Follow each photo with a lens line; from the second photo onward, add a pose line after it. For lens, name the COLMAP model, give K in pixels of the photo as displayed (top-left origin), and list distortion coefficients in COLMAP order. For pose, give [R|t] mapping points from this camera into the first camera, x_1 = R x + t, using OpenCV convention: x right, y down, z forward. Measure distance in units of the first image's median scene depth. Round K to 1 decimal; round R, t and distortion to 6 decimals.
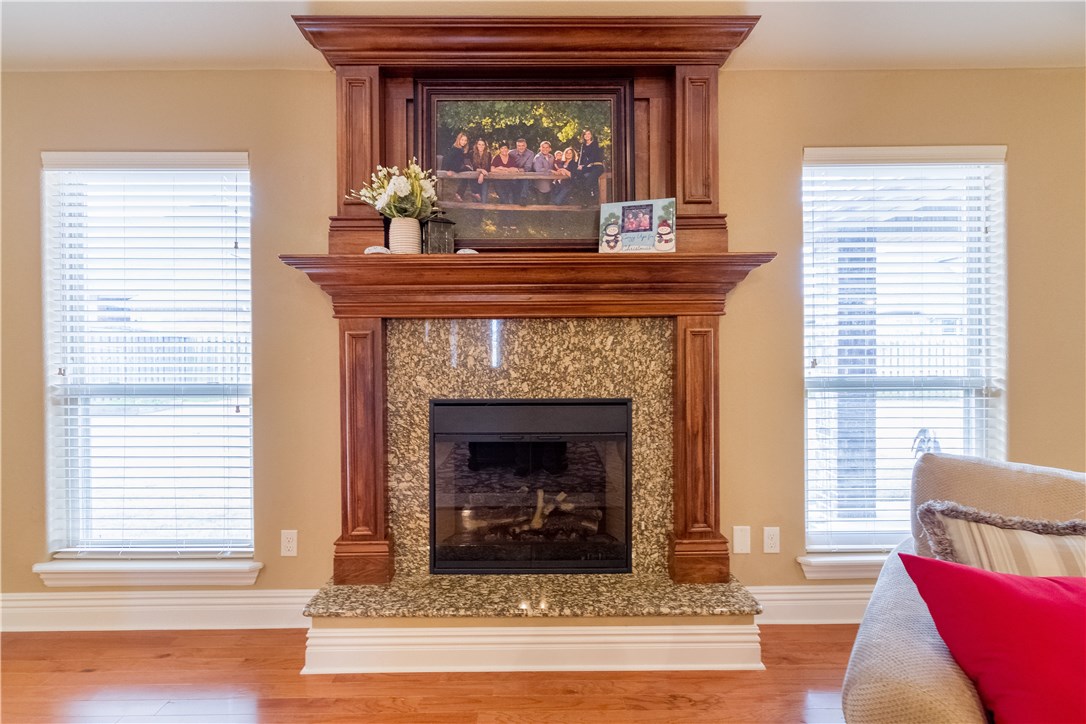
lens RADIAL K [[504.1, 0, 542.2], [0, 504.1, 352.8], [0, 0, 1]] dist [0.001243, 0.000068]
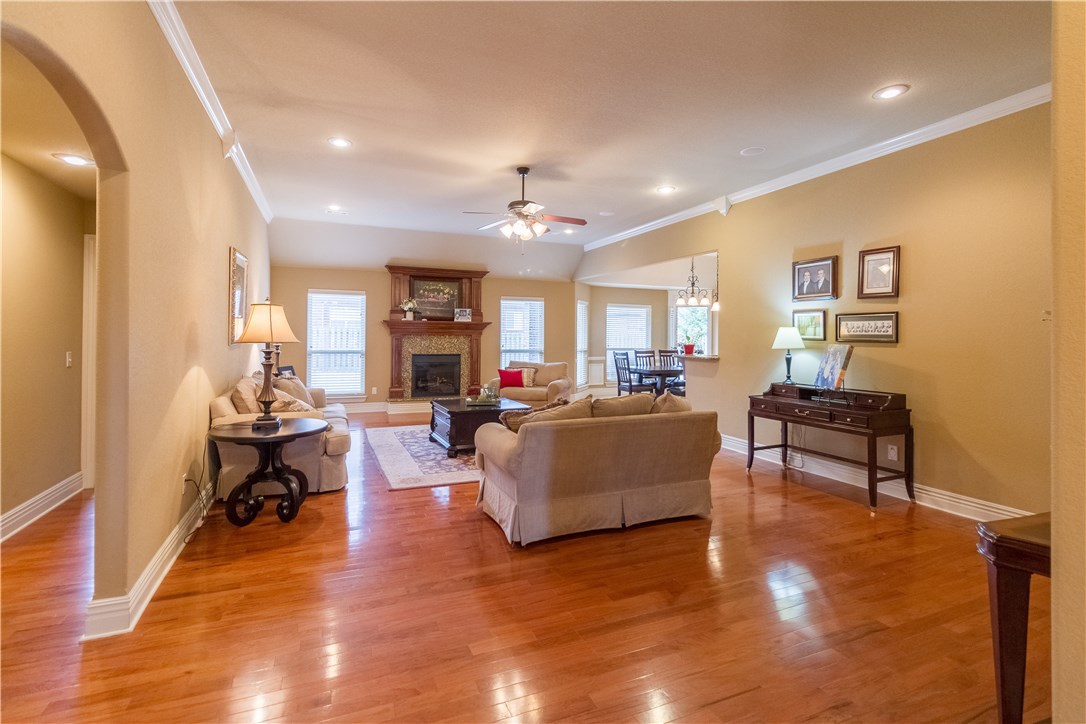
lens RADIAL K [[504.1, 0, 542.2], [0, 504.1, 352.8], [0, 0, 1]] dist [0.001243, 0.000068]
pose [[0.922582, 0.003939, 0.385781, -0.836382], [-0.023662, 0.998643, 0.046388, -0.135026], [-0.385075, -0.051925, 0.921423, -3.205062]]
